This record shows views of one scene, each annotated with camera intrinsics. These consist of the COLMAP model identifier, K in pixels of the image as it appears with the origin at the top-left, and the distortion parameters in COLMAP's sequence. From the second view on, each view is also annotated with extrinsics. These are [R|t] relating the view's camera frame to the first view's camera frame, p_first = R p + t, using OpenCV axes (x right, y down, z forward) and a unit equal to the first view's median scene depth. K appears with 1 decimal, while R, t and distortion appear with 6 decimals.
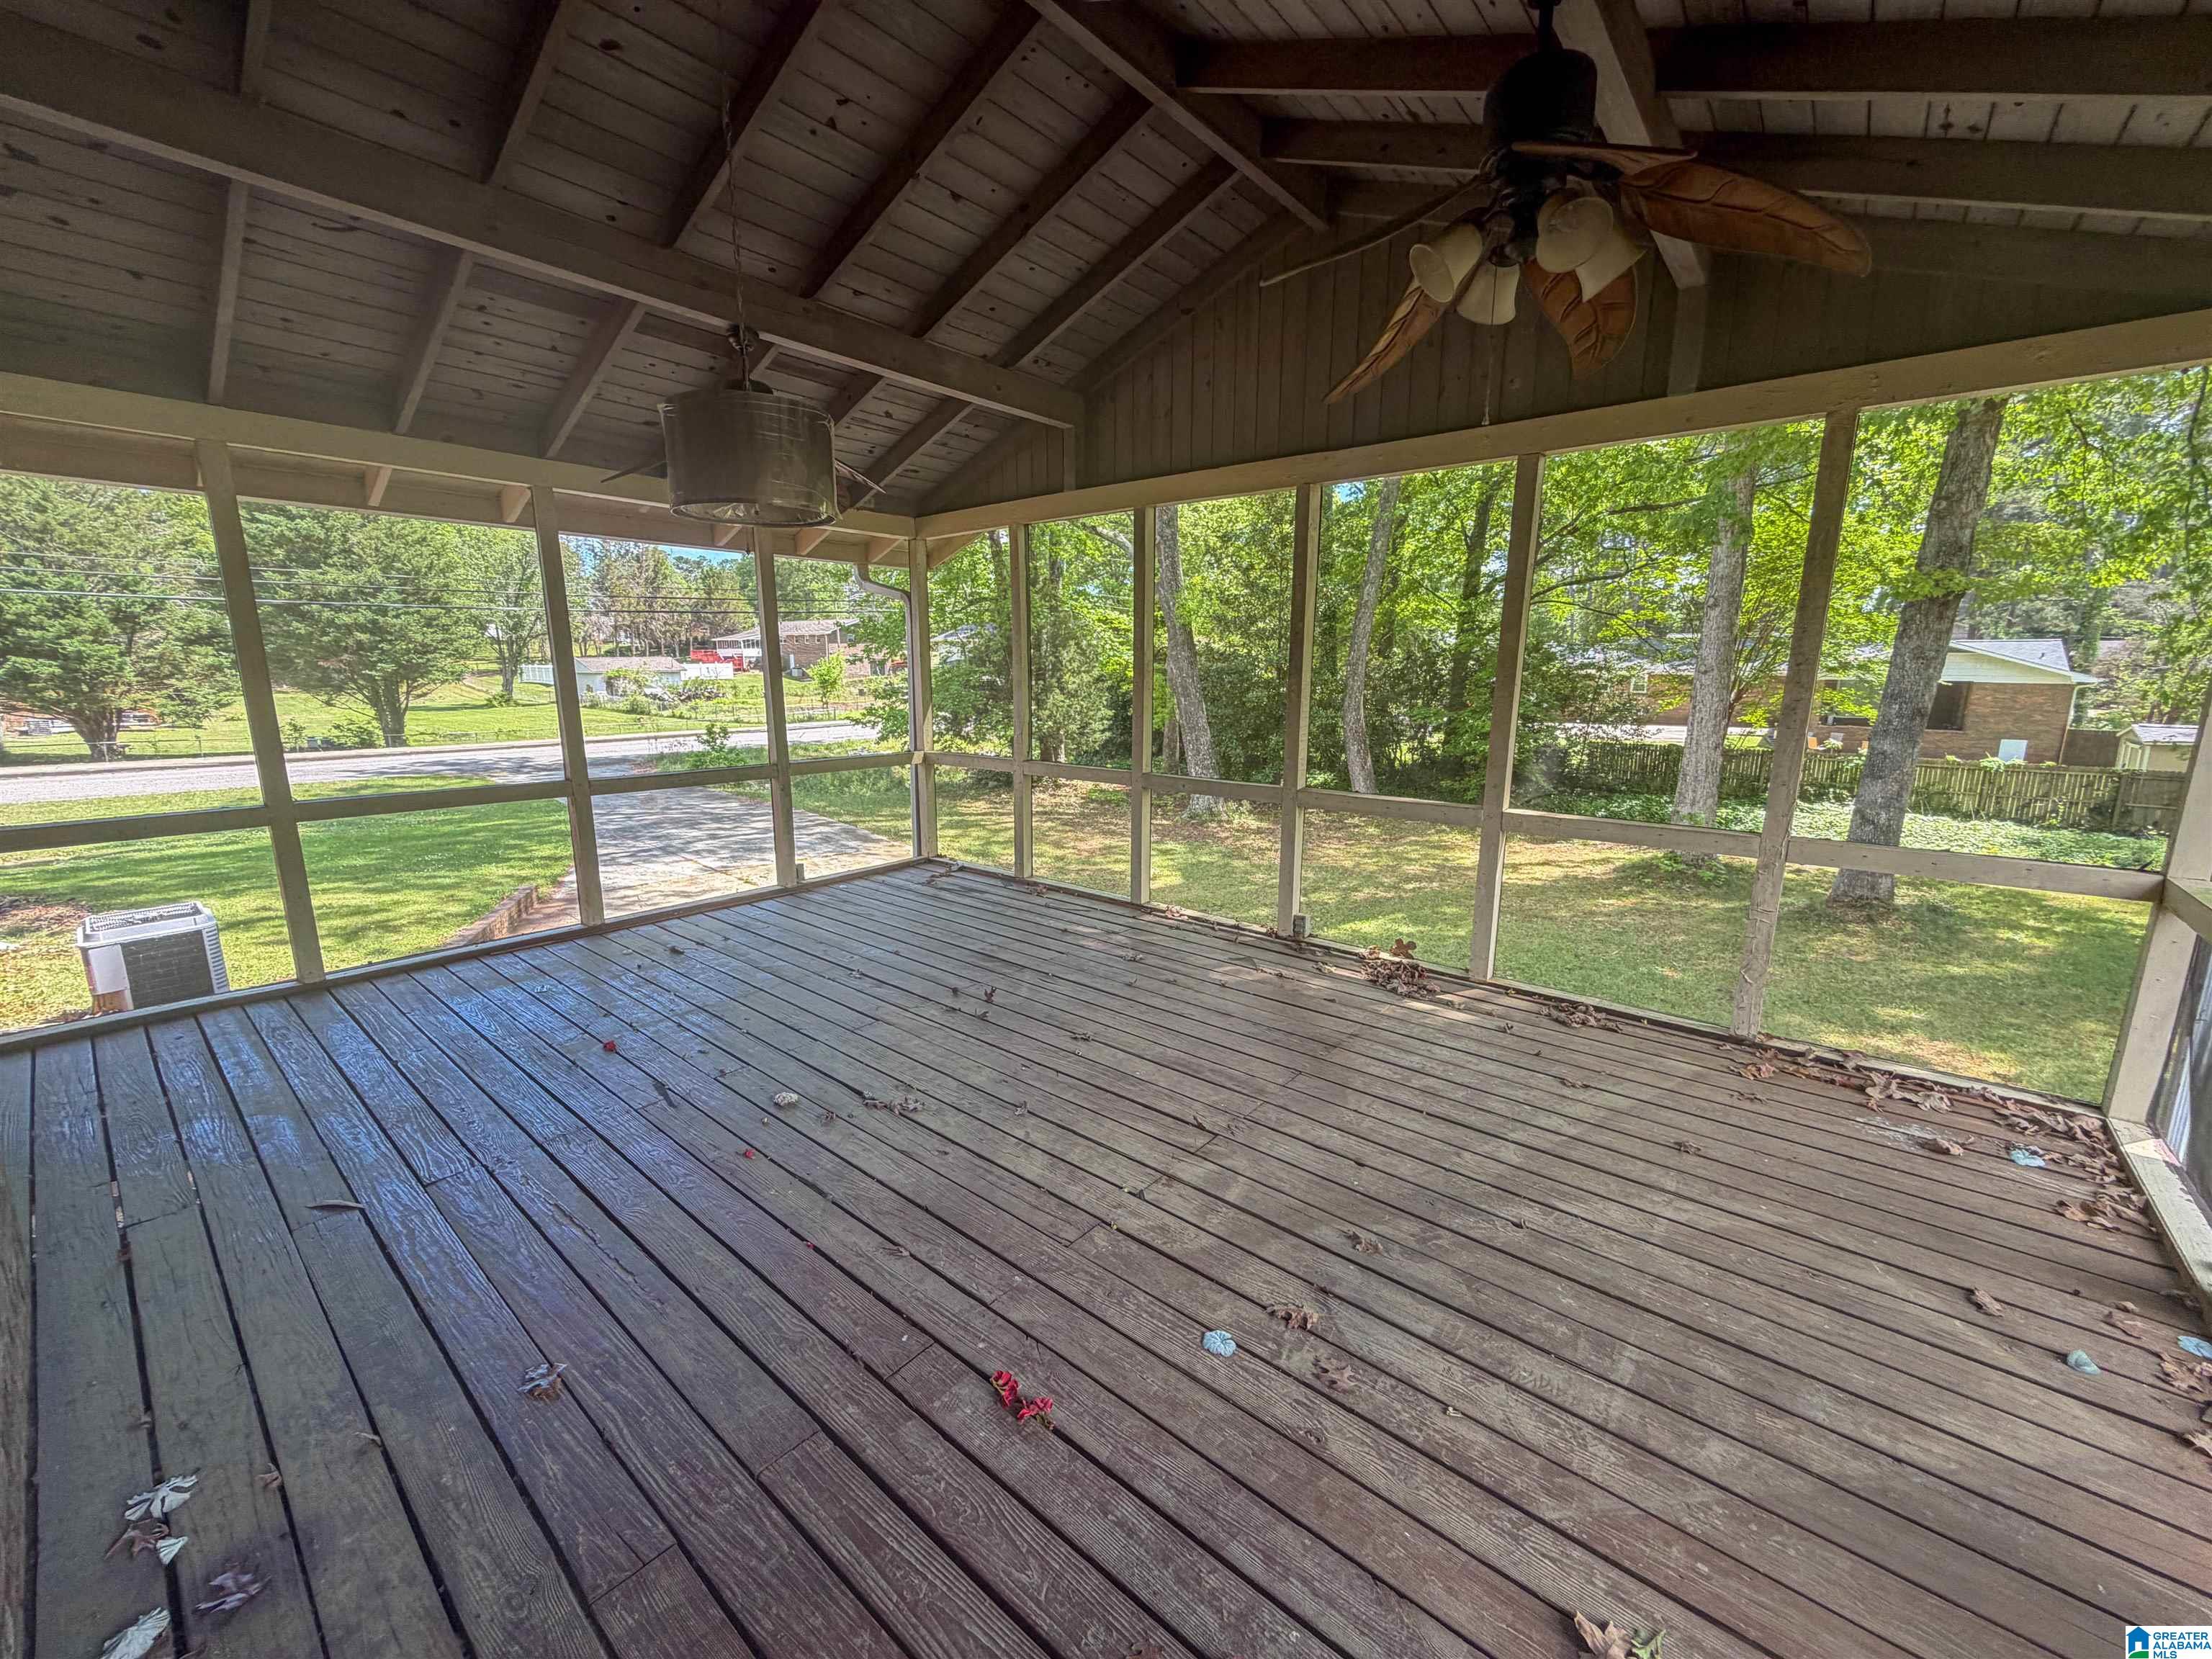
lens RADIAL K [[883.4, 0, 1096.6], [0, 883.4, 828.9], [0, 0, 1]] dist [-0.001981, 0.000703]
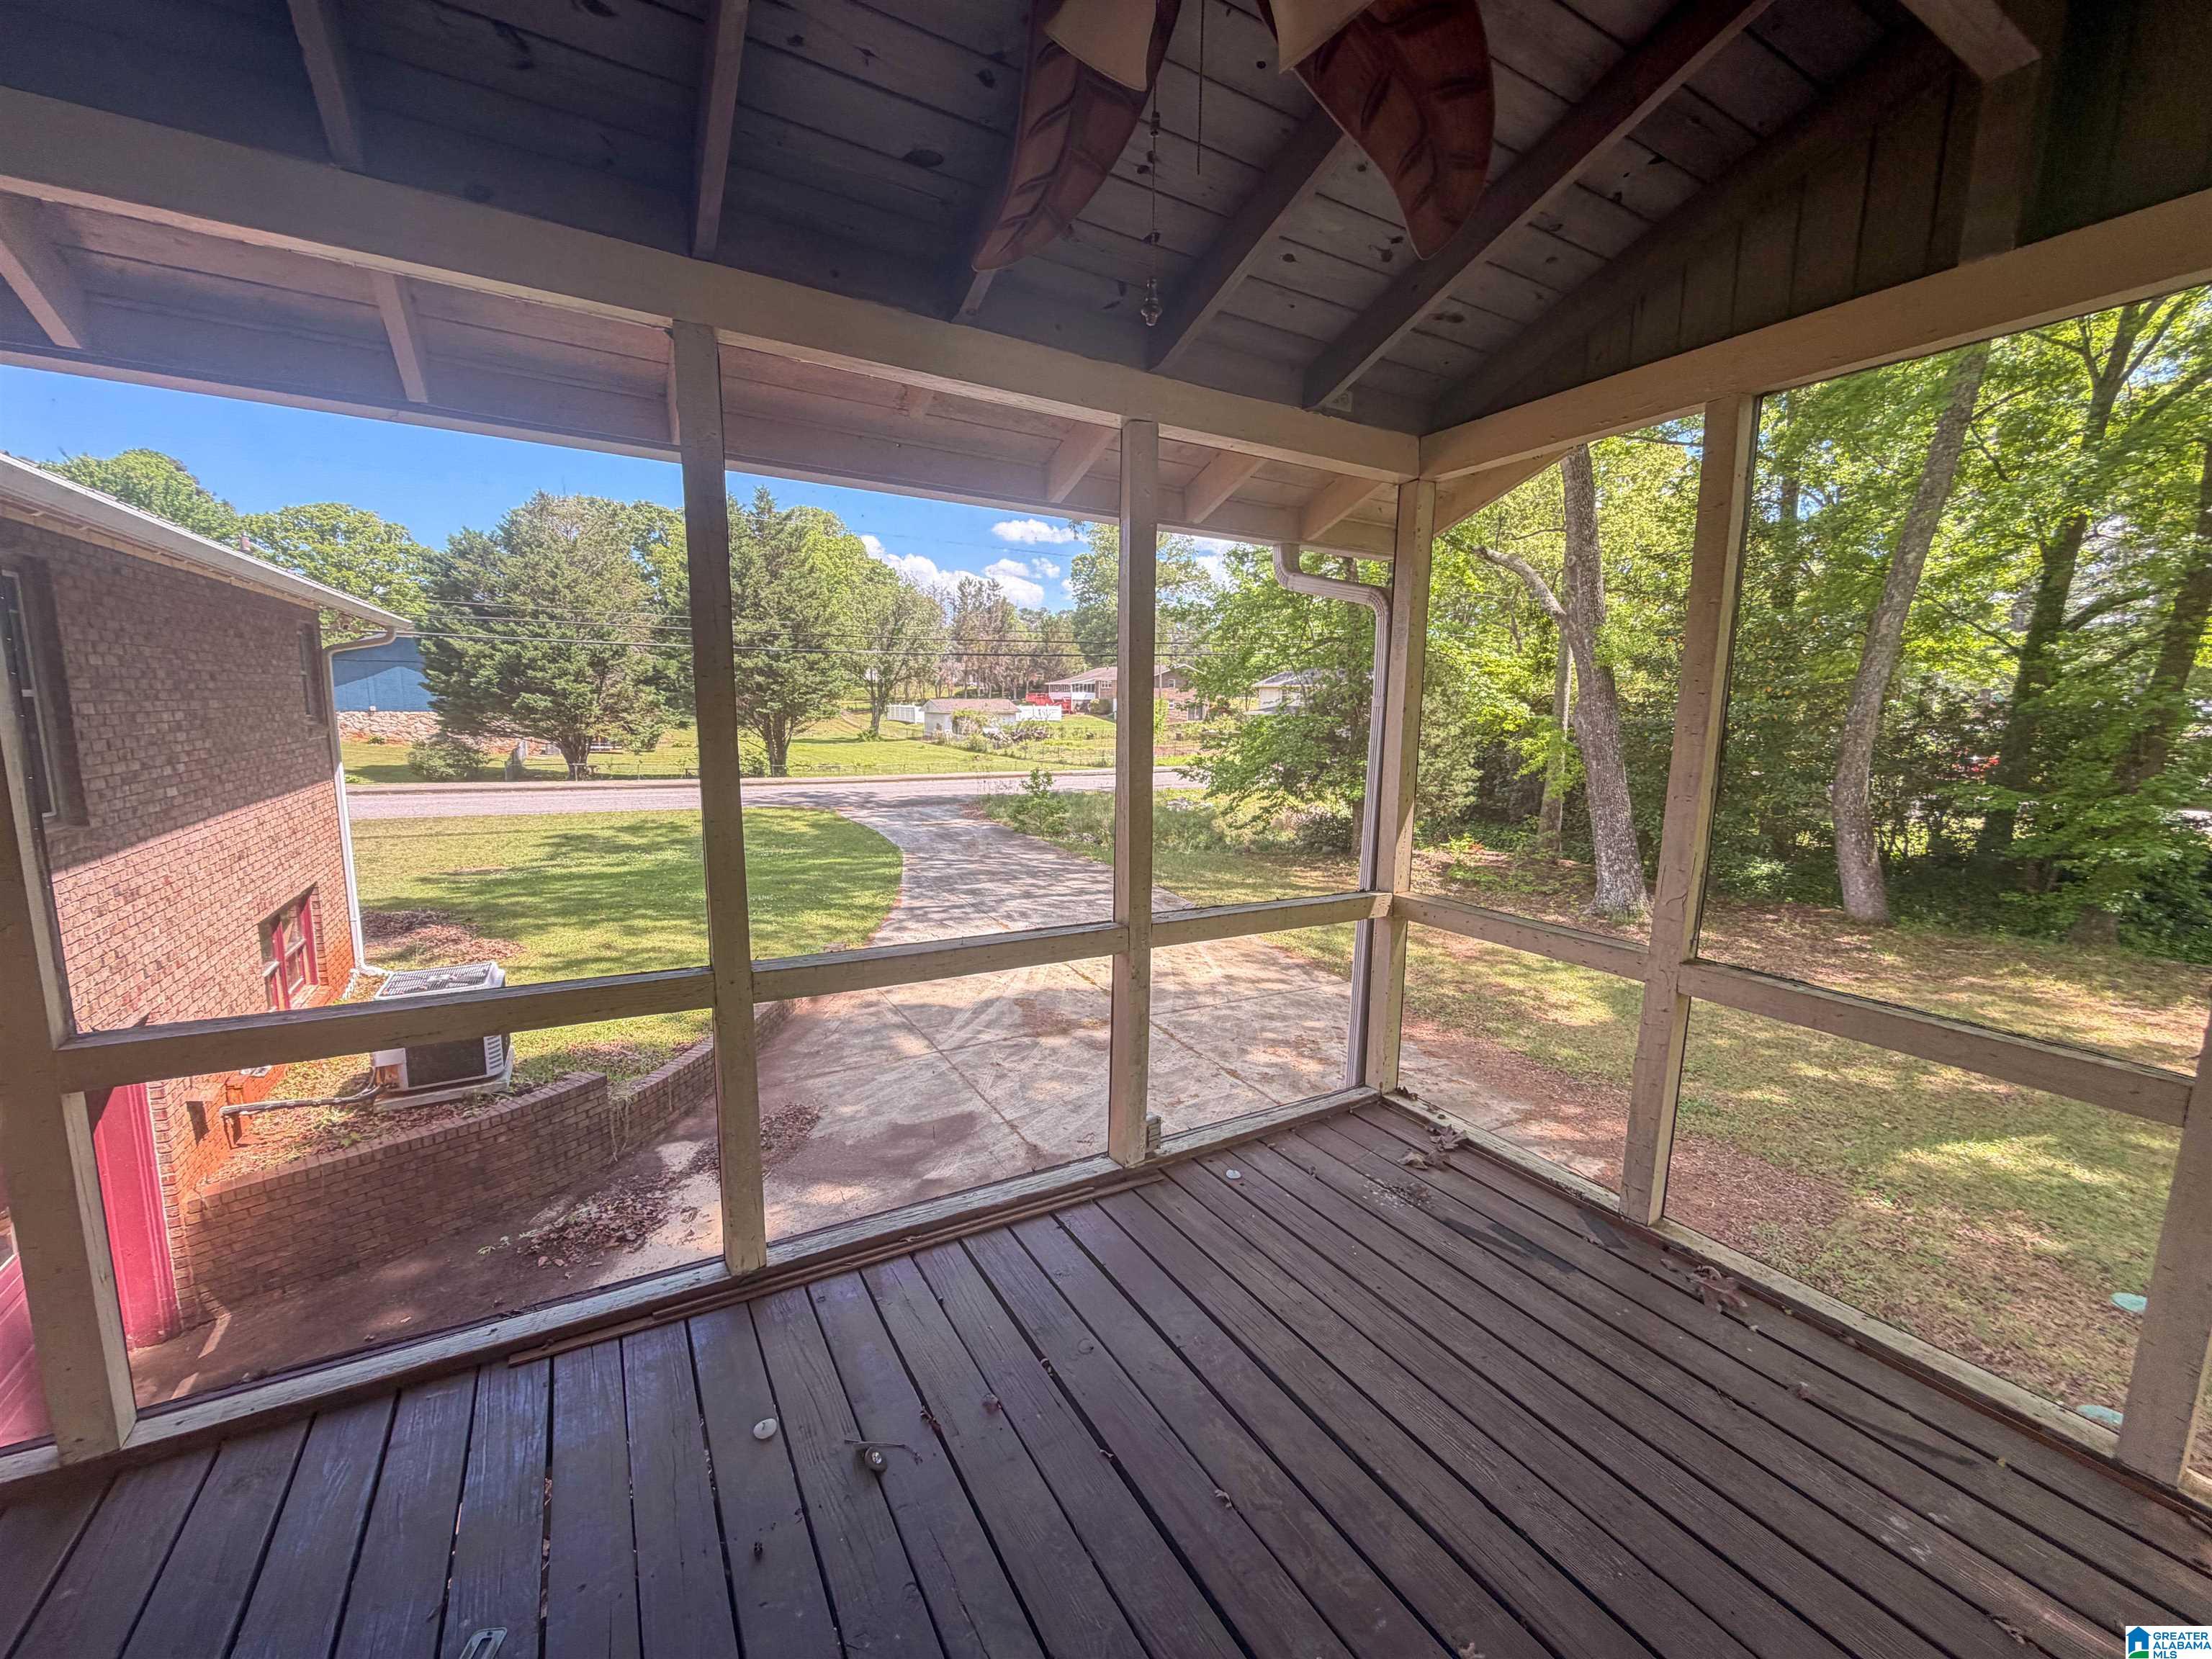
lens RADIAL K [[883.4, 0, 1096.6], [0, 883.4, 828.9], [0, 0, 1]] dist [-0.001981, 0.000703]
pose [[0.940733, 0.061421, -0.333539, -0.041370], [-0.078072, 0.996271, -0.036736, -0.020454], [0.330039, 0.060599, 0.942020, 0.100230]]
